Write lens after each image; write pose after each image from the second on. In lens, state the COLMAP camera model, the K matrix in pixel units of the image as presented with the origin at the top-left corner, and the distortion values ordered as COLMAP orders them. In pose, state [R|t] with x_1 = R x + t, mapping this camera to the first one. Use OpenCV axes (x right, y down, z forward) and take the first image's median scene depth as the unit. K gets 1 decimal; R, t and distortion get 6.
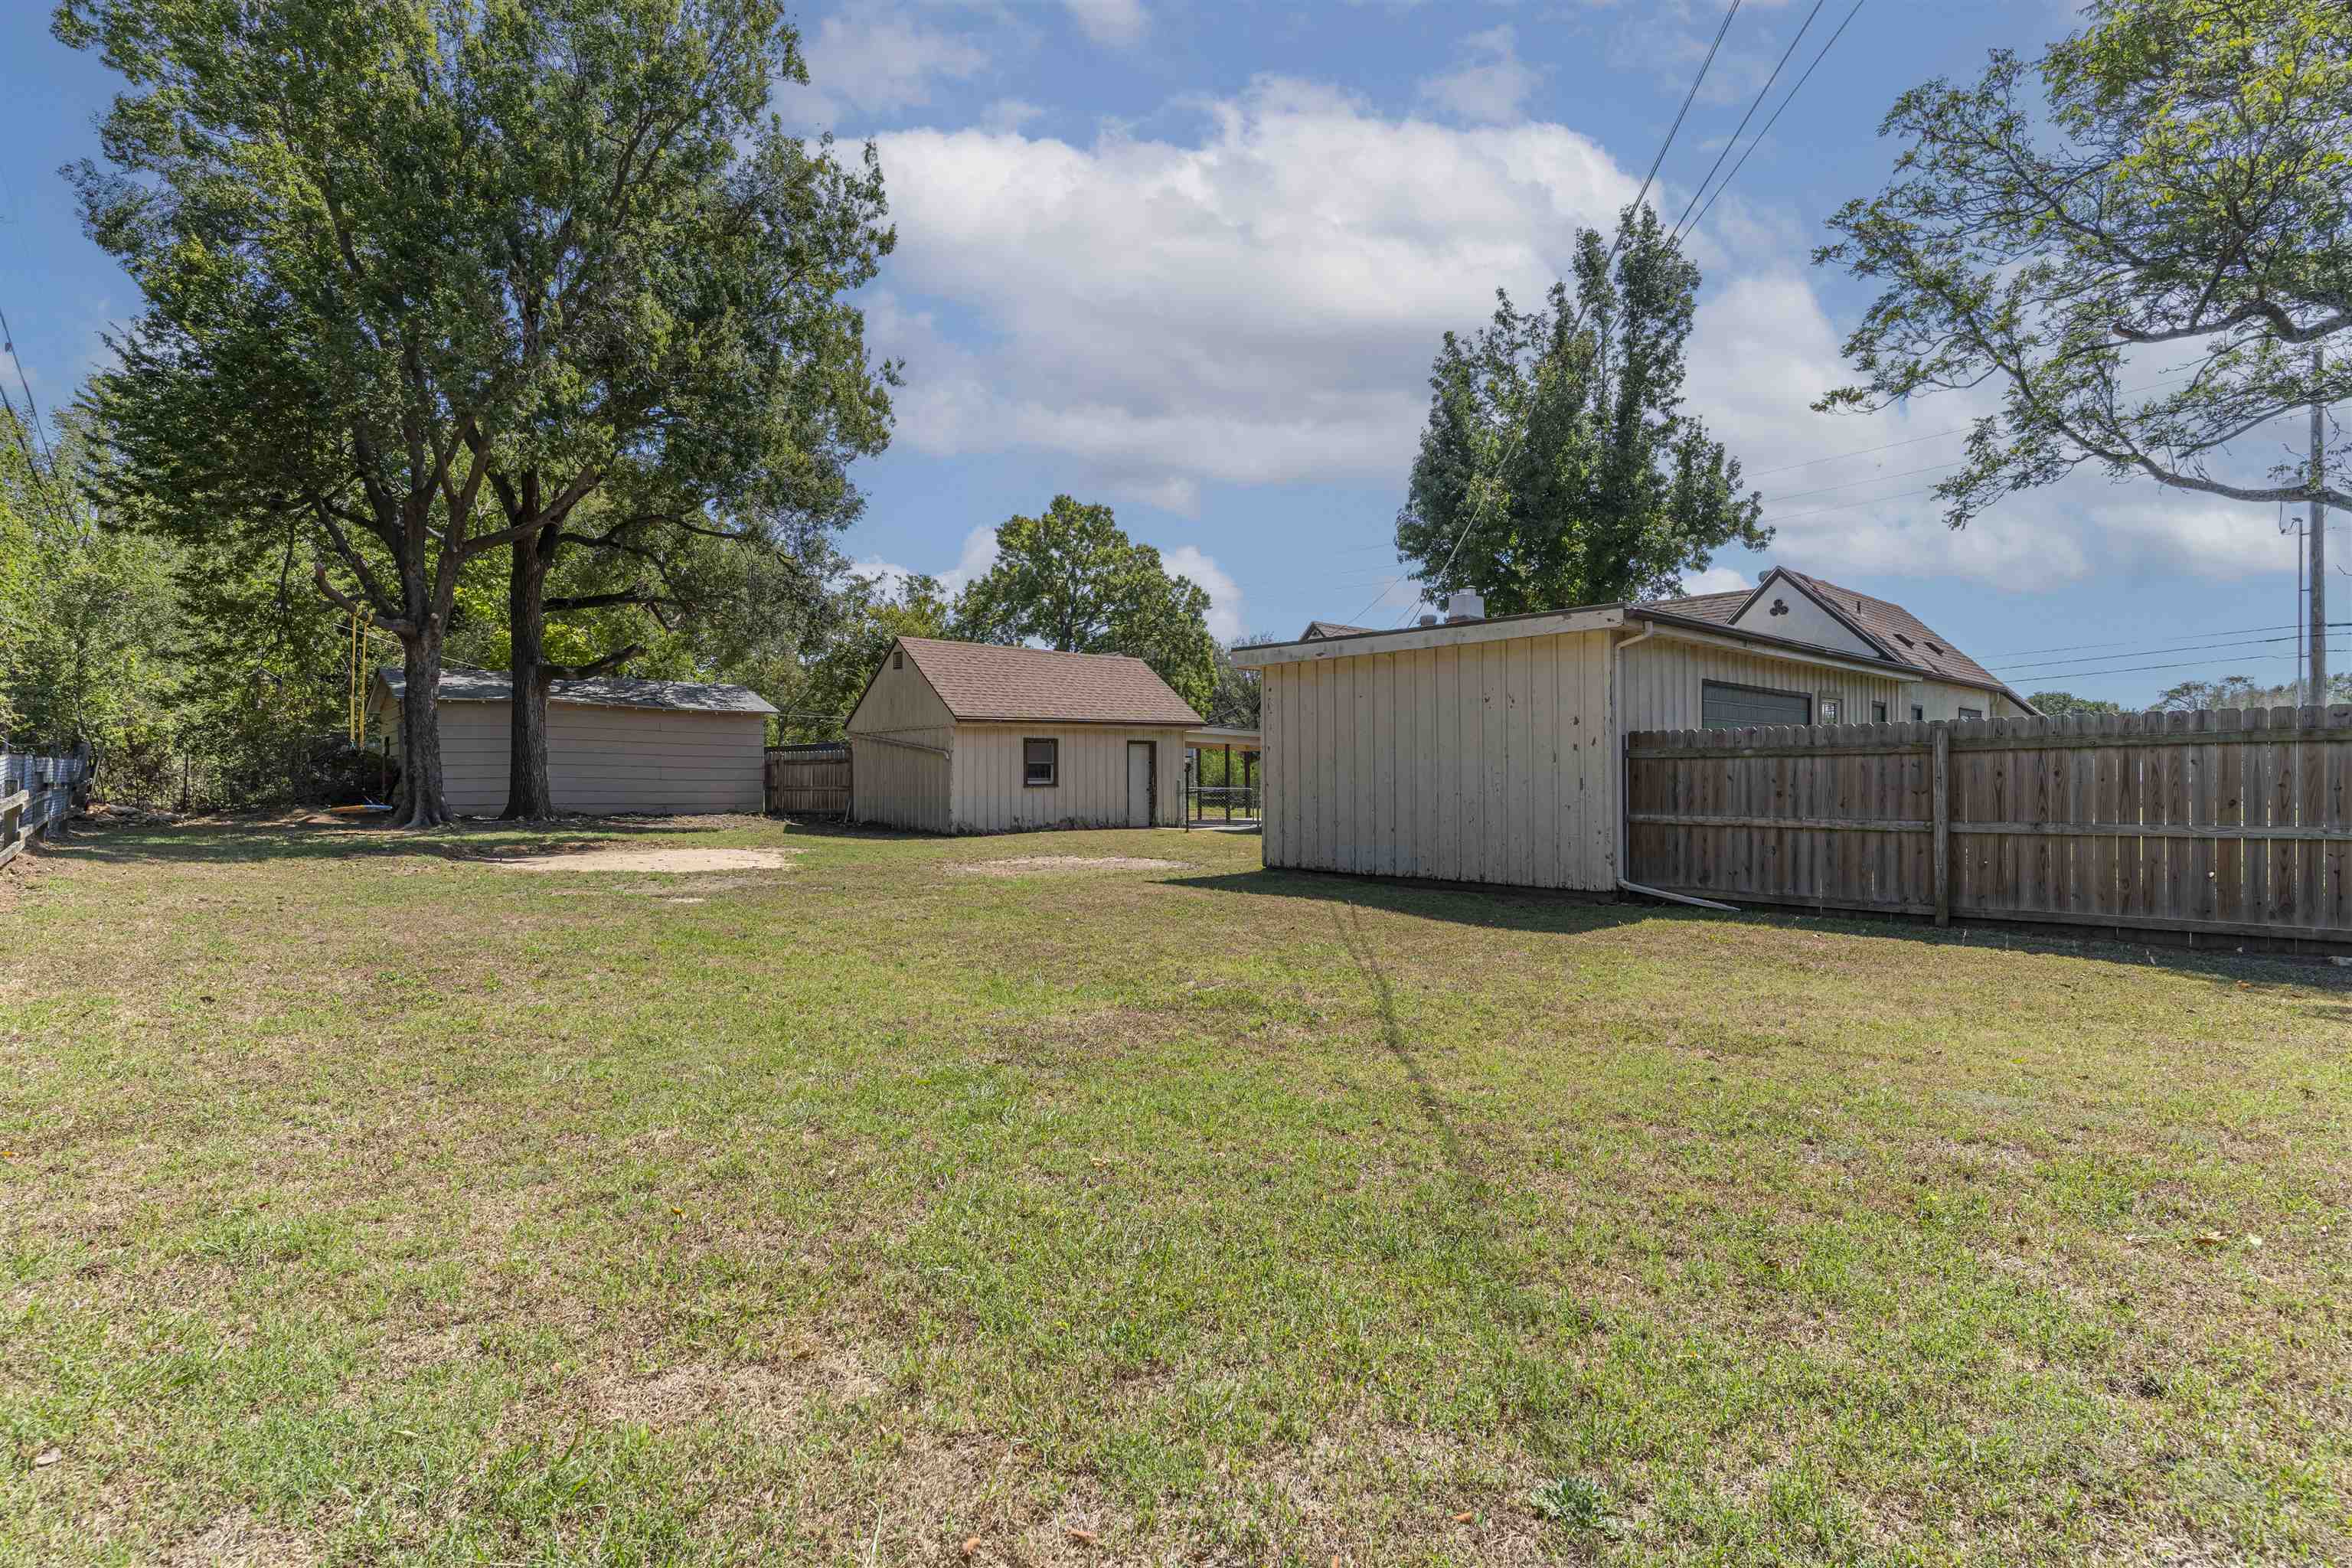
lens RADIAL K [[1127.8, 0, 1150.9], [0, 1127.8, 777.3], [0, 0, 1]] dist [-0.002556, 0.000561]
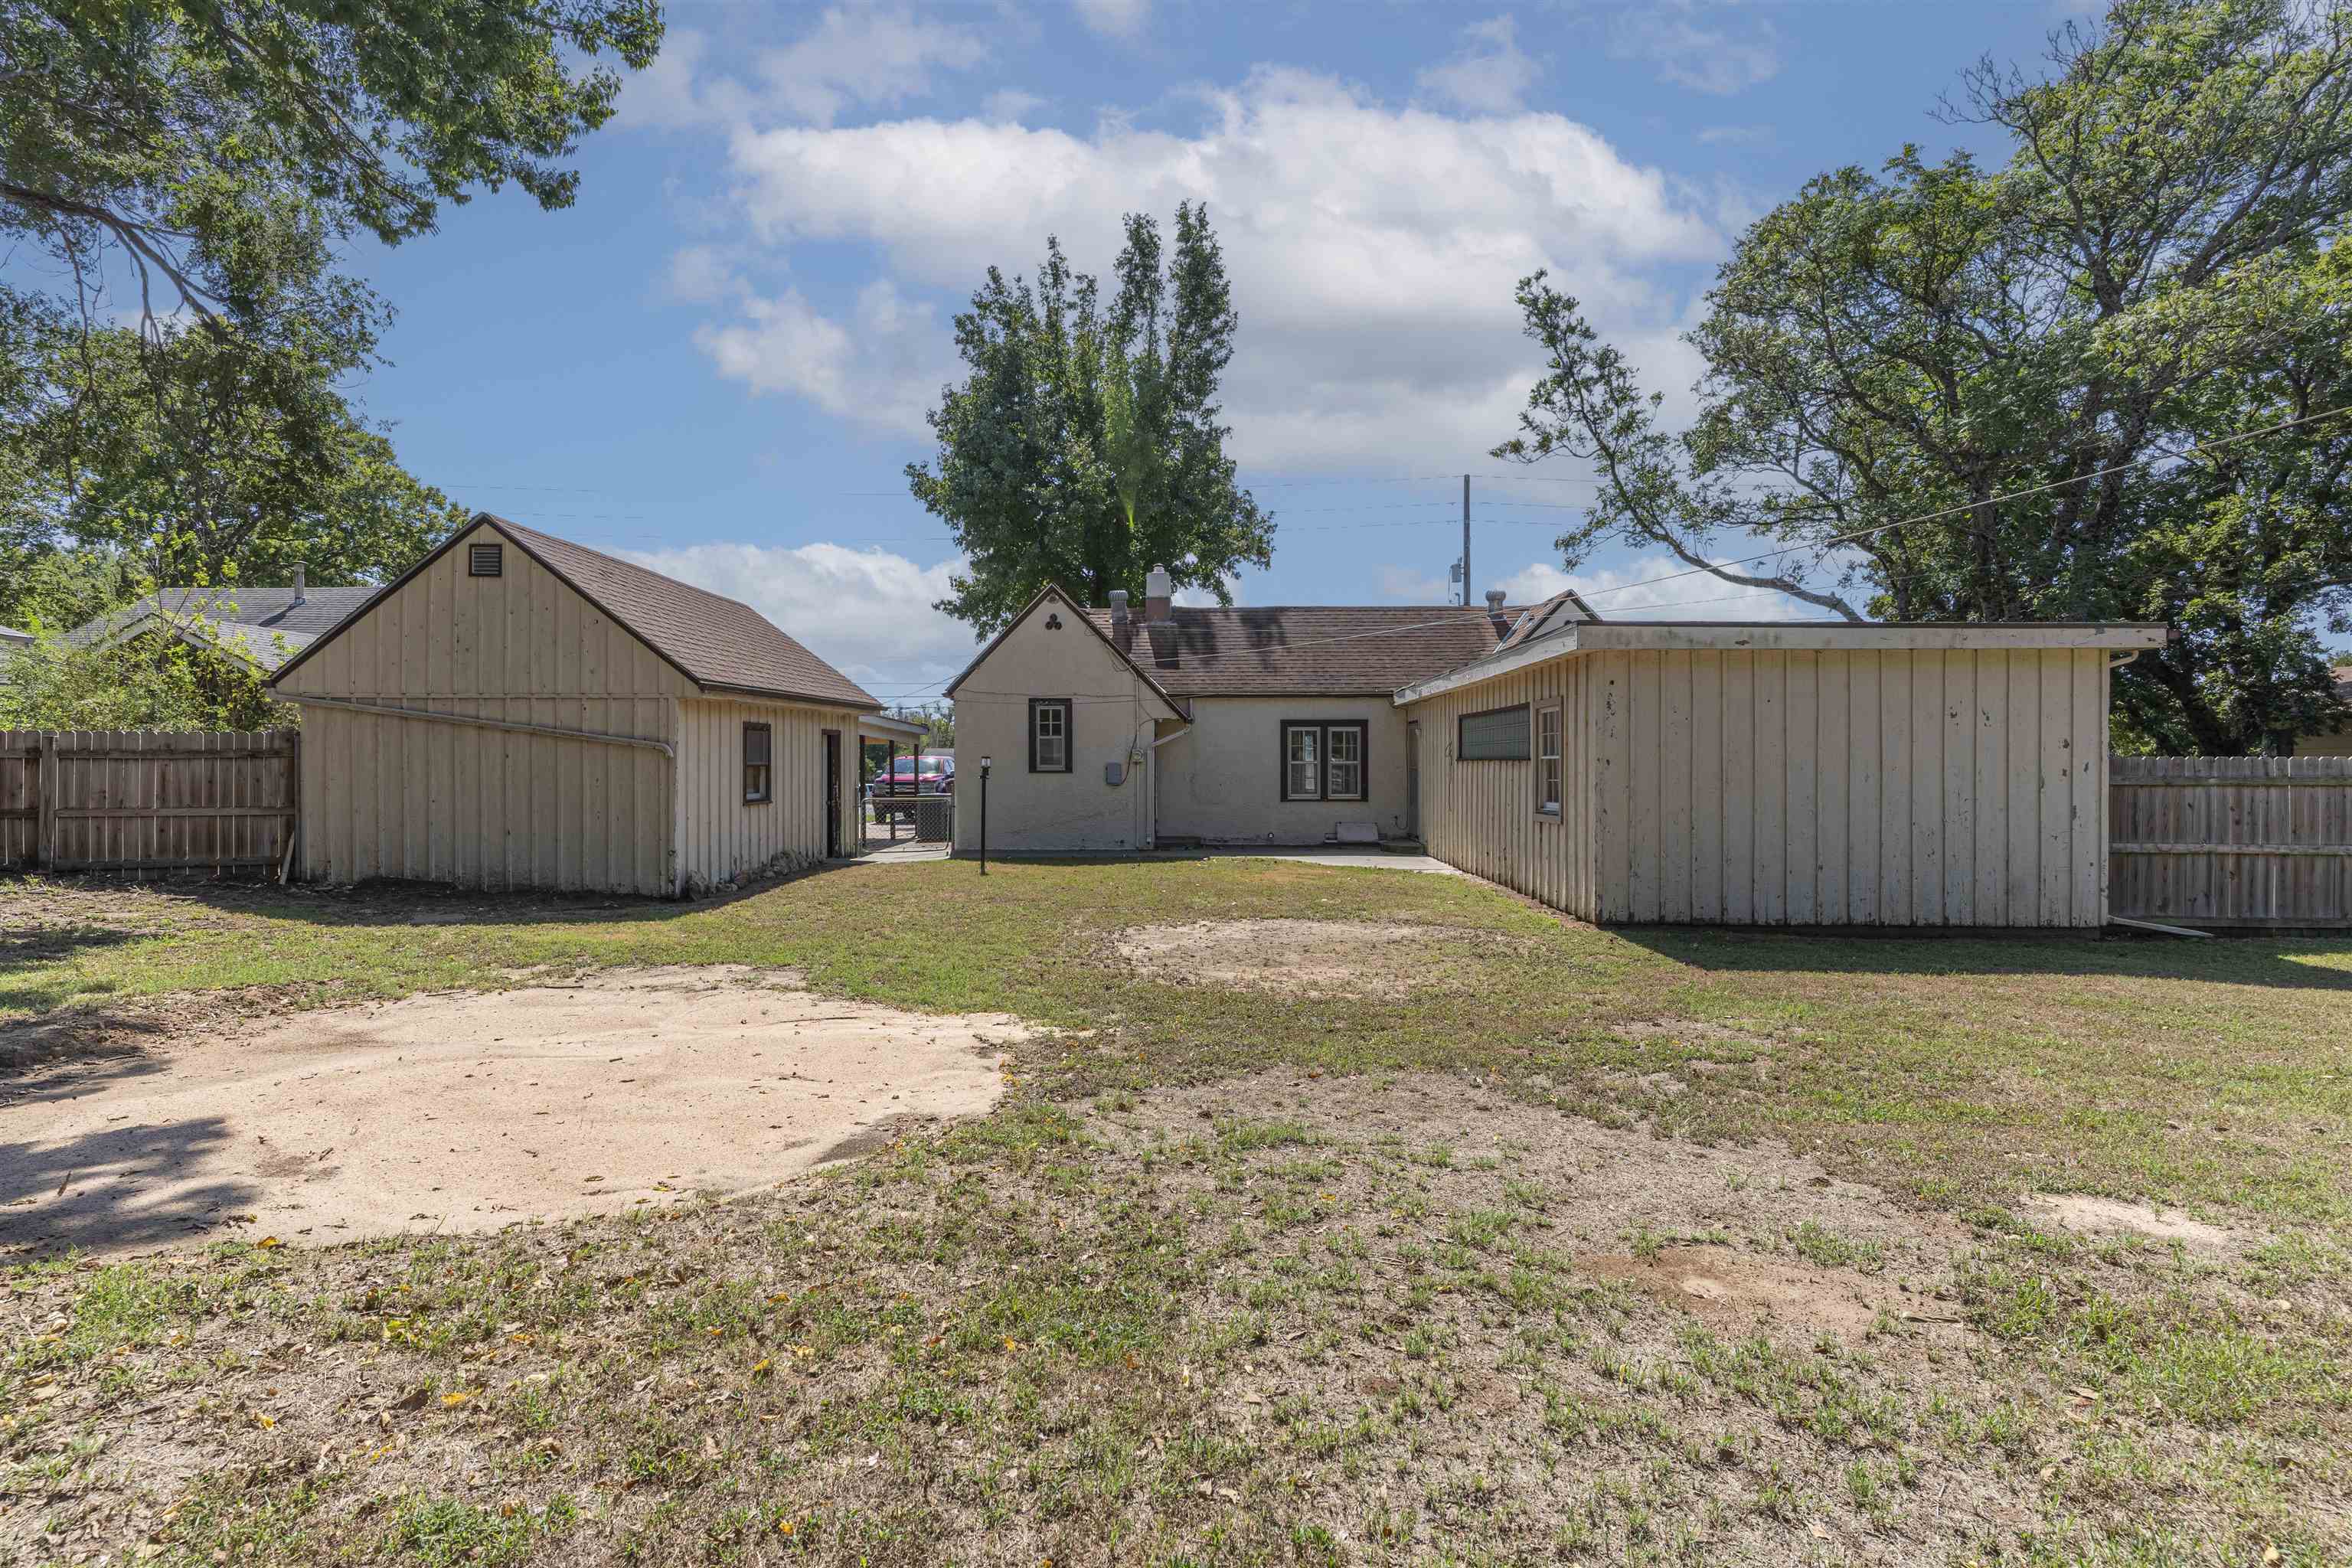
lens RADIAL K [[1127.8, 0, 1150.9], [0, 1127.8, 777.3], [0, 0, 1]] dist [-0.002556, 0.000561]
pose [[0.681368, 0.003660, 0.731931, -0.768825], [-0.006669, 0.999977, 0.001208, -0.017991], [-0.731910, -0.005704, 0.681377, 0.872979]]
